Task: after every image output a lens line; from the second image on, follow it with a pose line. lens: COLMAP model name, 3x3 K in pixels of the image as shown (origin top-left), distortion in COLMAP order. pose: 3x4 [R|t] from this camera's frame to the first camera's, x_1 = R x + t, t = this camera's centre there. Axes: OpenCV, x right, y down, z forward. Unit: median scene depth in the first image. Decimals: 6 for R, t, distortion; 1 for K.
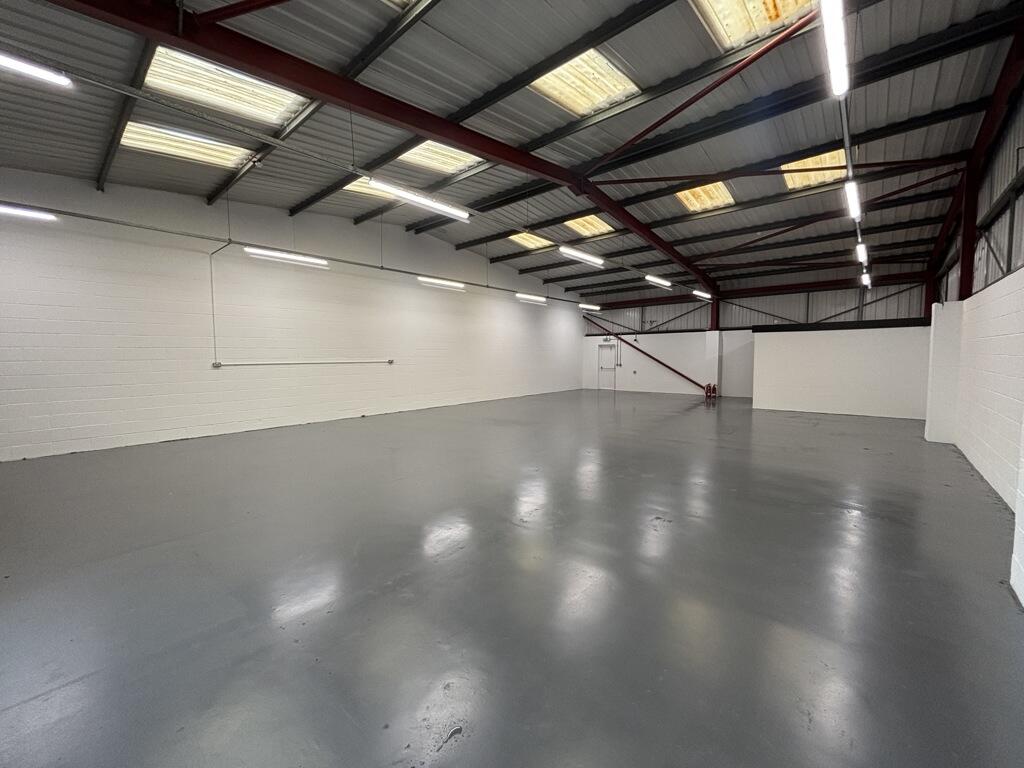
lens RADIAL K [[416.3, 0, 512.0], [0, 416.3, 384.0], [0, 0, 1]] dist [0.013279, -0.000194]
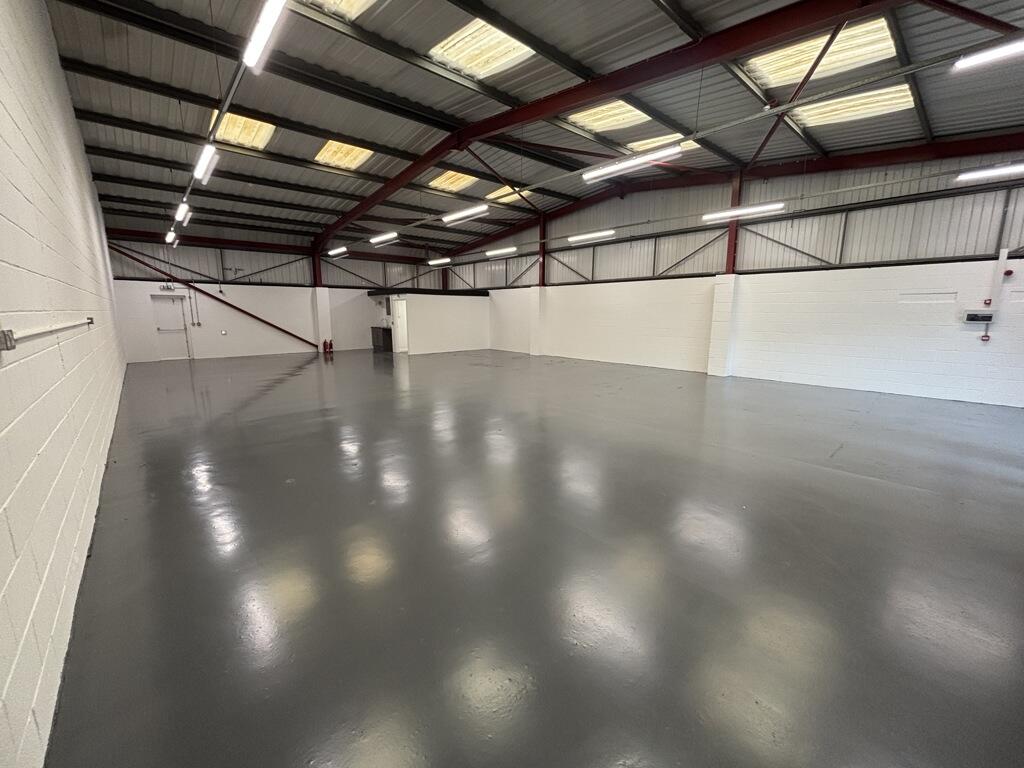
lens RADIAL K [[416.3, 0, 512.0], [0, 416.3, 384.0], [0, 0, 1]] dist [0.013279, -0.000194]
pose [[0.140818, -0.161721, 0.976738, -0.424183], [0.067270, 0.985851, 0.153532, -0.018553], [-0.987747, 0.044085, 0.149705, 0.353910]]
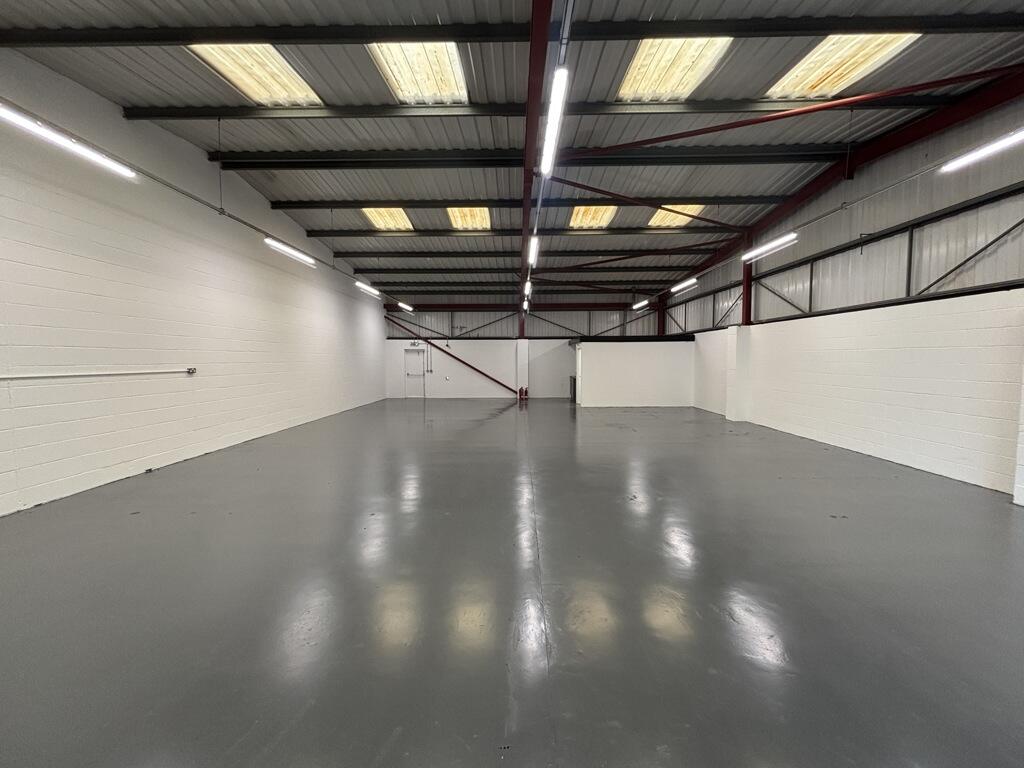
lens RADIAL K [[413.4, 0, 511.2], [0, 413.4, 372.2], [0, 0, 1]] dist [0.000454, 0.000050]
pose [[0.765793, -0.014388, 0.642927, -0.209541], [0.042546, 0.998693, -0.028327, -0.009522], [-0.641679, 0.049047, 0.765404, 0.173586]]
